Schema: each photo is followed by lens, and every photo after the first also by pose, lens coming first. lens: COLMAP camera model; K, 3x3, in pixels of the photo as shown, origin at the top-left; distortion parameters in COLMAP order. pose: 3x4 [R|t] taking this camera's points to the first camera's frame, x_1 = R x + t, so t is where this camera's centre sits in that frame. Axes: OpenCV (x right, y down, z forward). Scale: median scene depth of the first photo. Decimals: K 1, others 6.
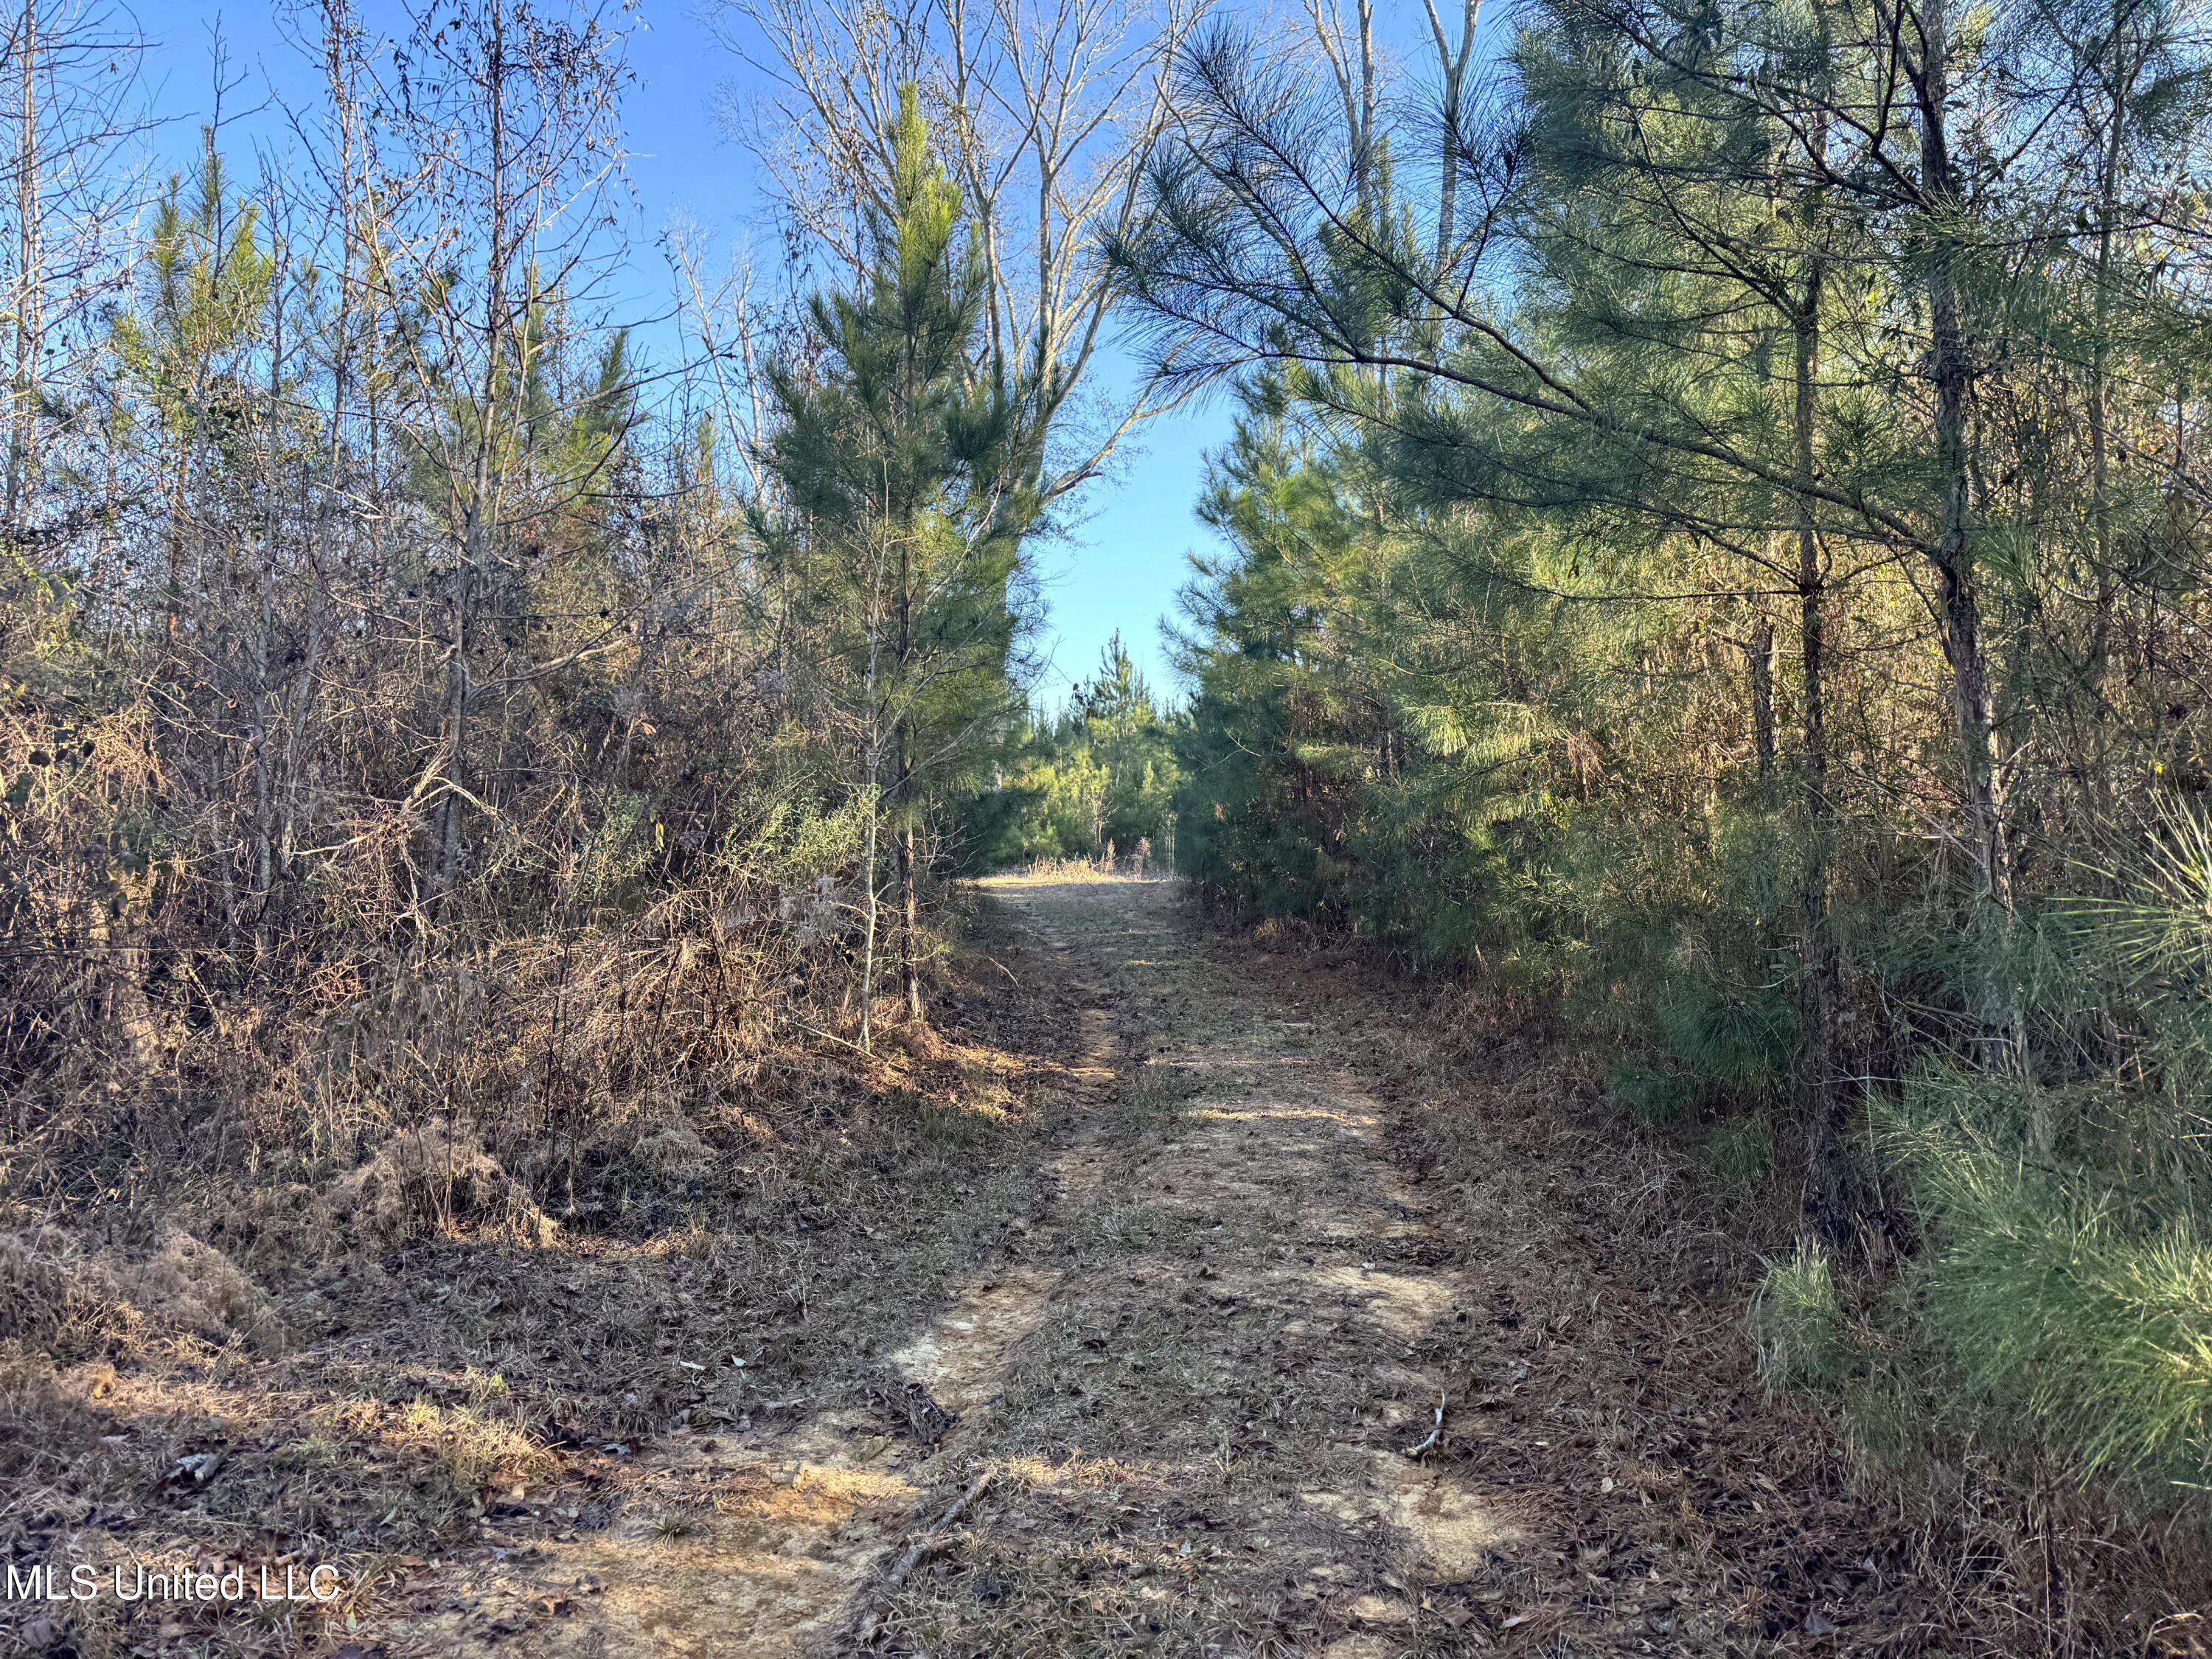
lens RADIAL K [[1586.1, 0, 1106.0], [0, 1586.1, 829.5], [0, 0, 1]] dist [0.162635, -0.254046]
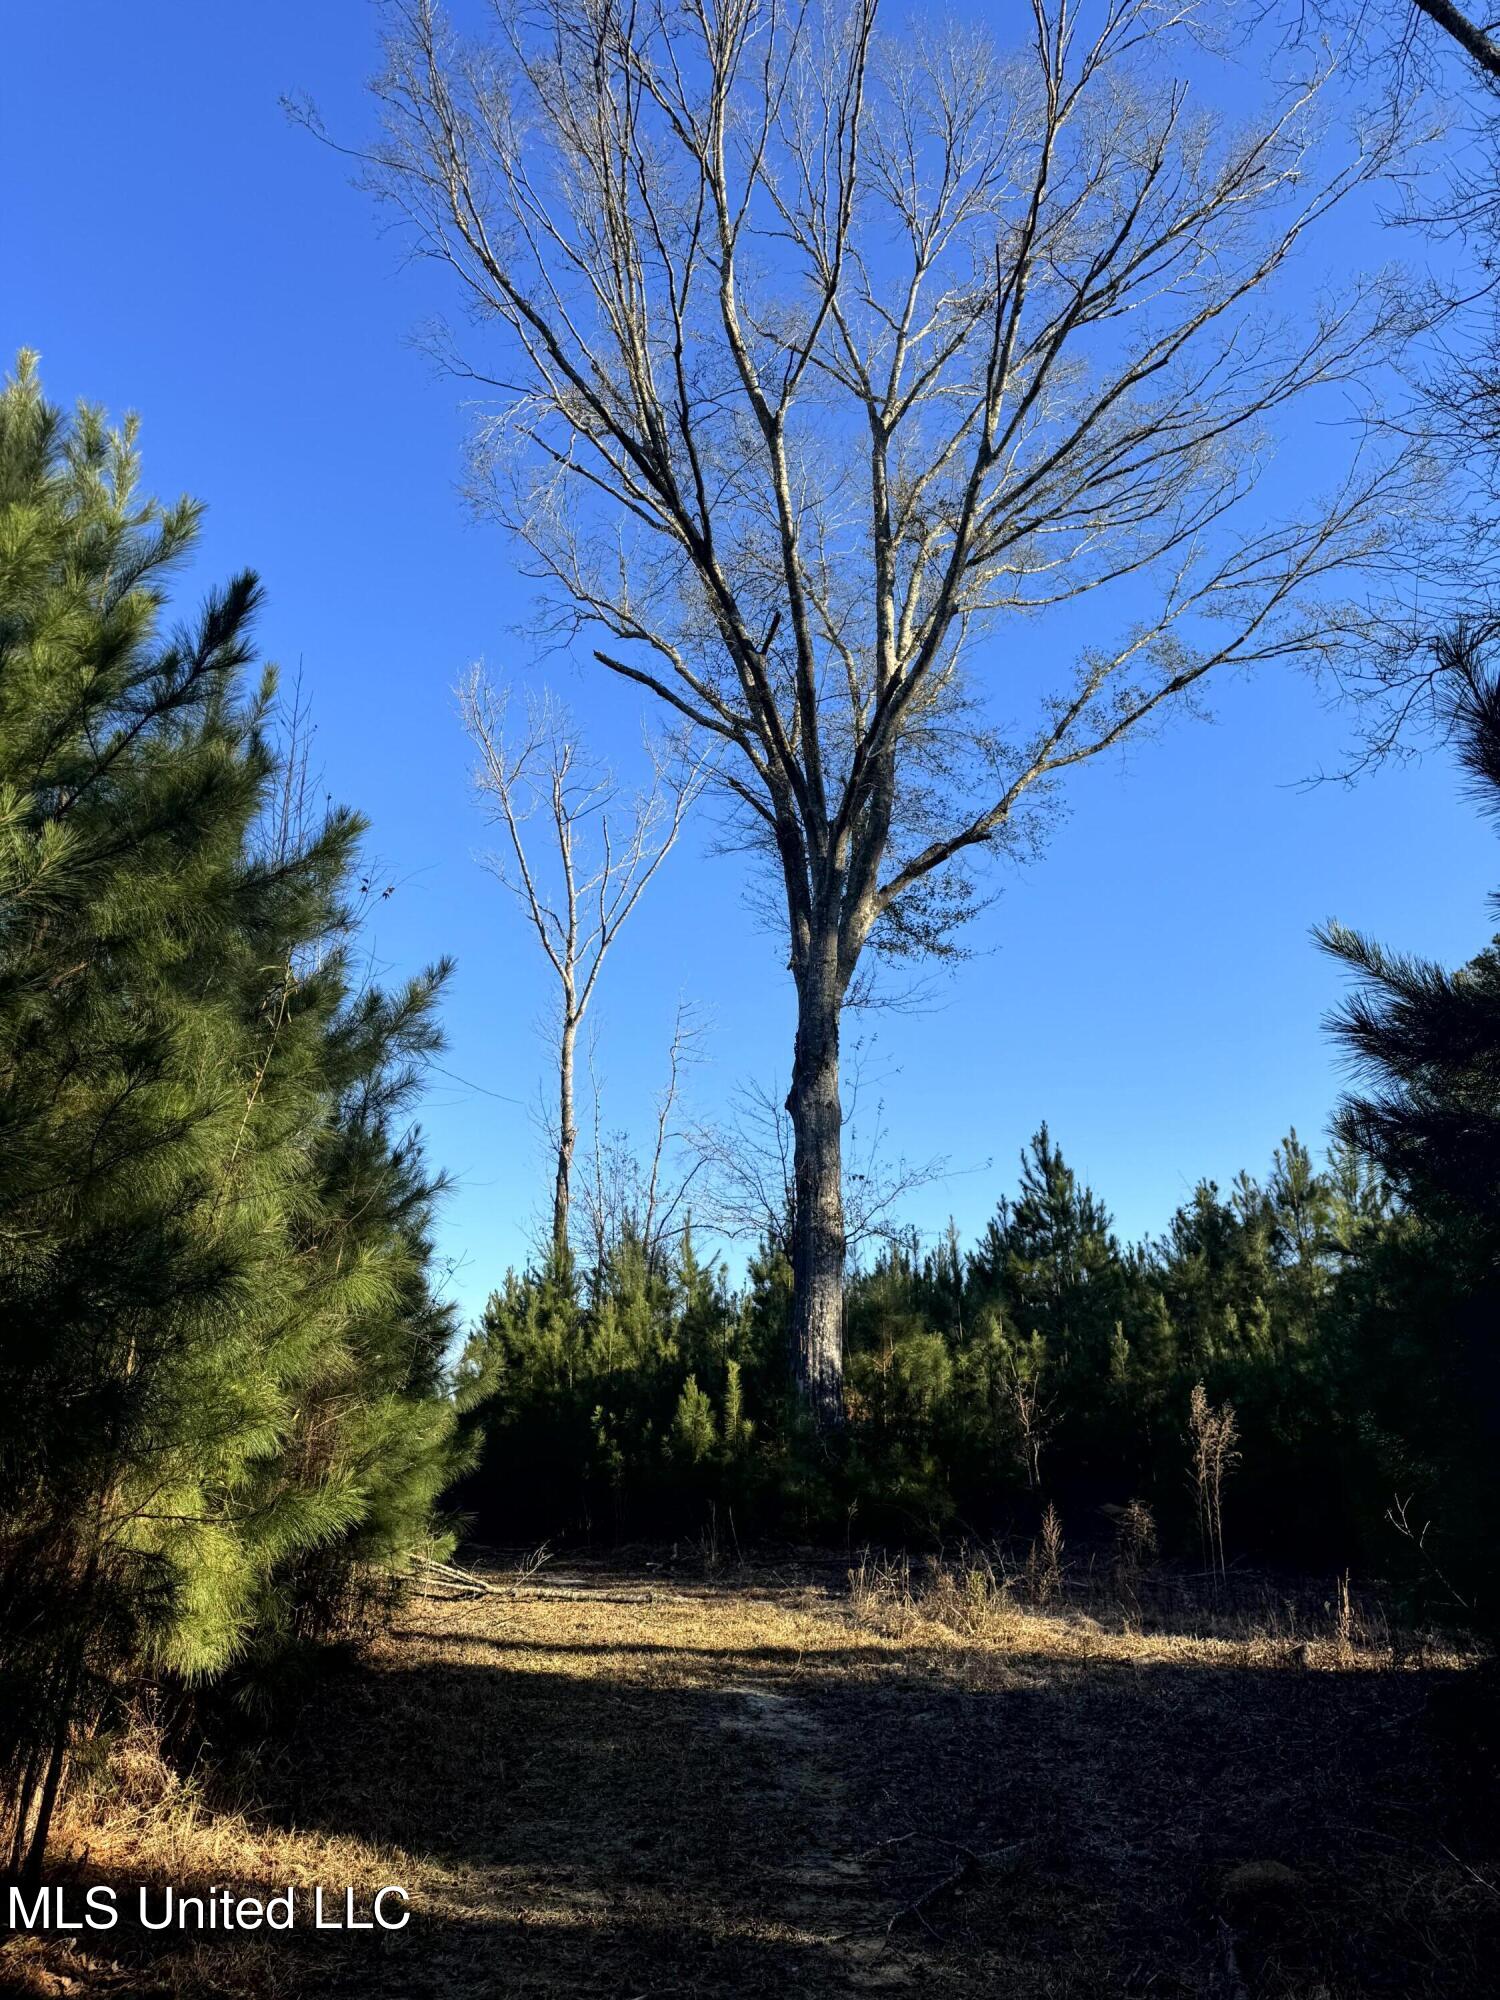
lens RADIAL K [[1434.1, 0, 750.0], [0, 1434.1, 1000.0], [0, 0, 1]] dist [0.162635, -0.254046]
pose [[0.978622, -0.077990, -0.190305, 0.007364], [0.022177, 0.959932, -0.279354, -0.011850], [0.204466, 0.269162, 0.941141, 0.482592]]
